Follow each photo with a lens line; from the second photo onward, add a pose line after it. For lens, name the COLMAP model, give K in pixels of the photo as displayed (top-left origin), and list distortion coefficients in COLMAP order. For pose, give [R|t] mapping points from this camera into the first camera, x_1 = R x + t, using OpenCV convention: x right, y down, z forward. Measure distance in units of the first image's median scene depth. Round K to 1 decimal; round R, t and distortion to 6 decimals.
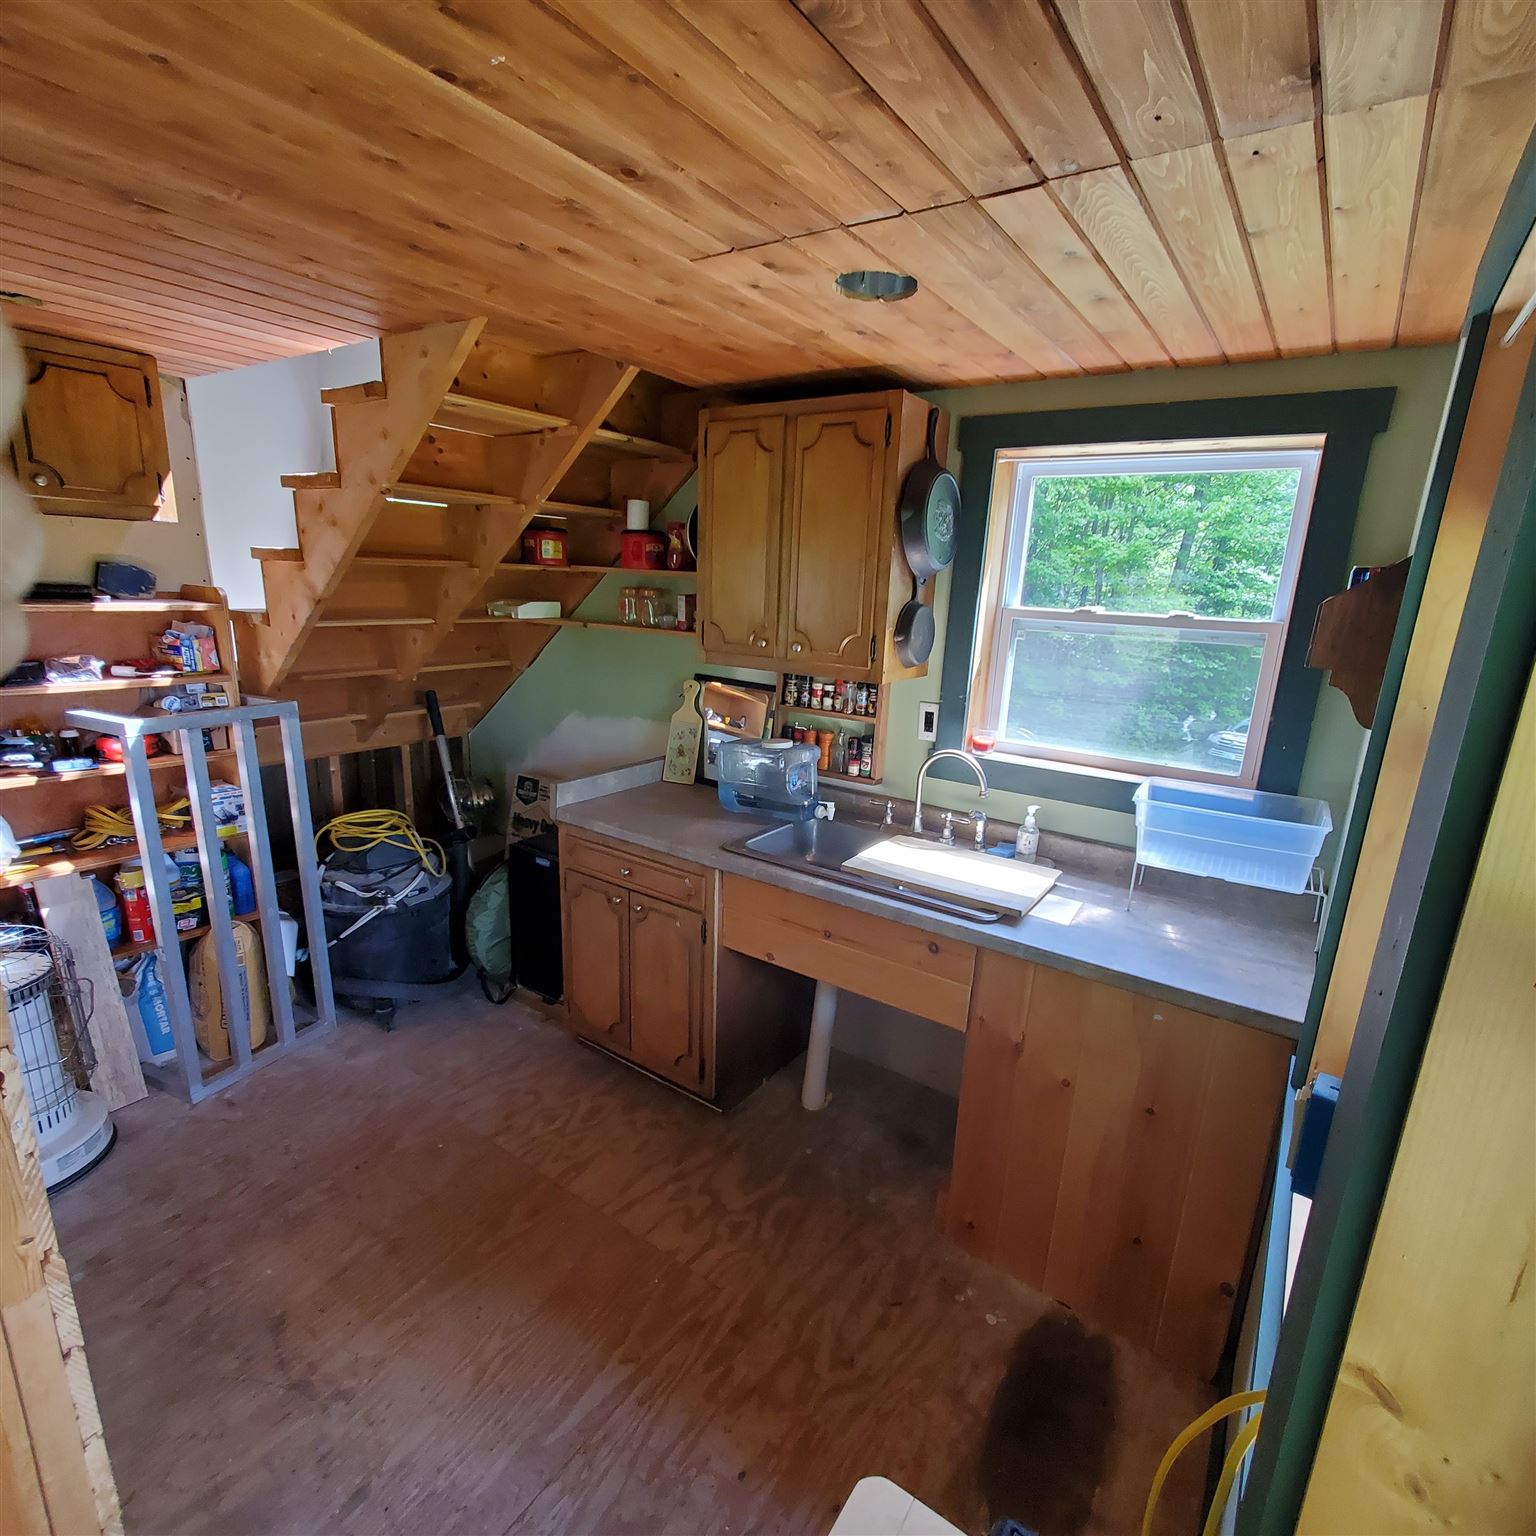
lens RADIAL K [[810.2, 0, 771.9], [0, 810.2, 773.9], [0, 0, 1]] dist [0.007432, -0.002259]
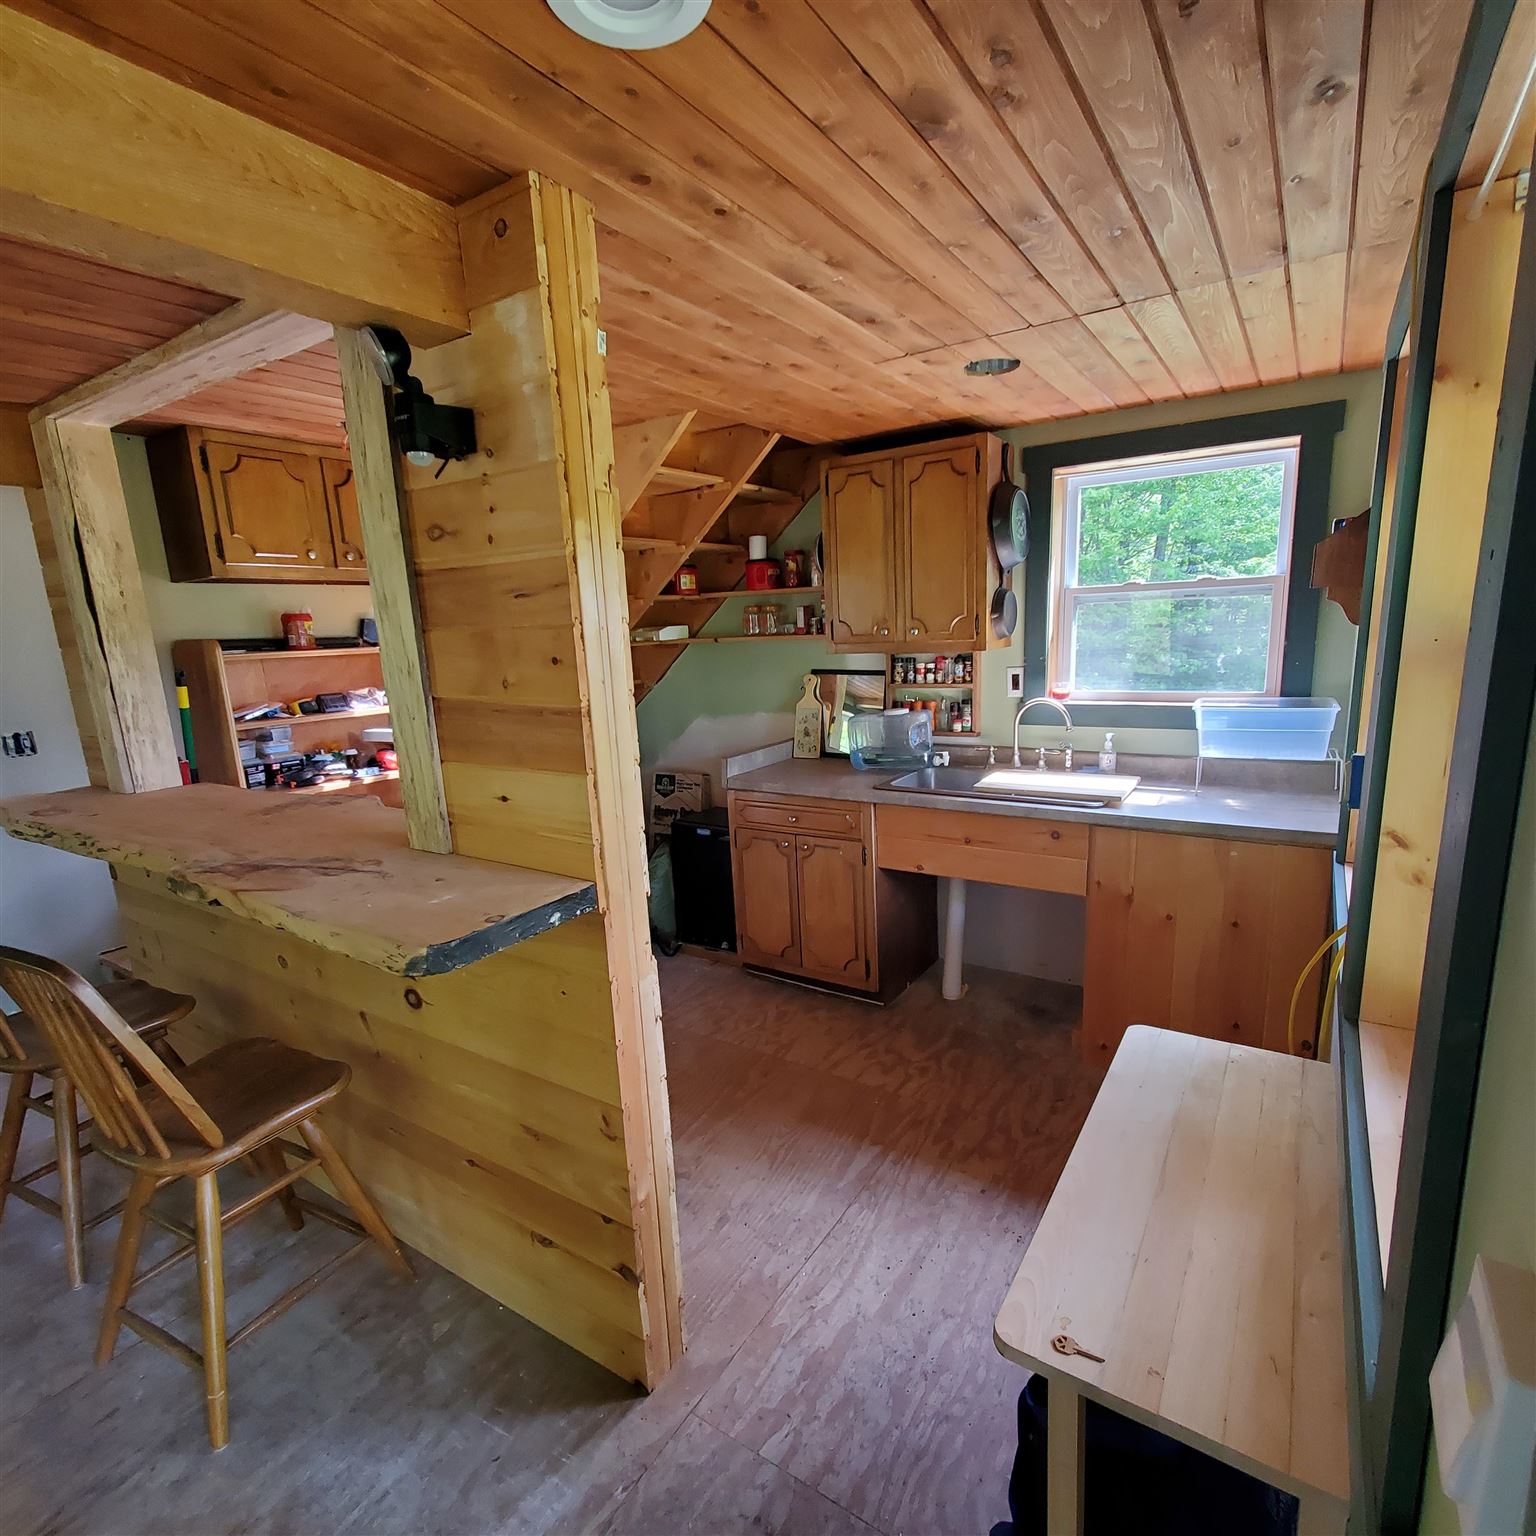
lens RADIAL K [[810.2, 0, 767.9], [0, 810.2, 776.9], [0, 0, 1]] dist [0.007432, -0.002259]
pose [[0.995789, -0.091621, 0.003118, -0.259951], [0.091665, 0.994619, -0.048281, 0.134413], [0.001323, 0.048363, 0.998829, -0.333358]]
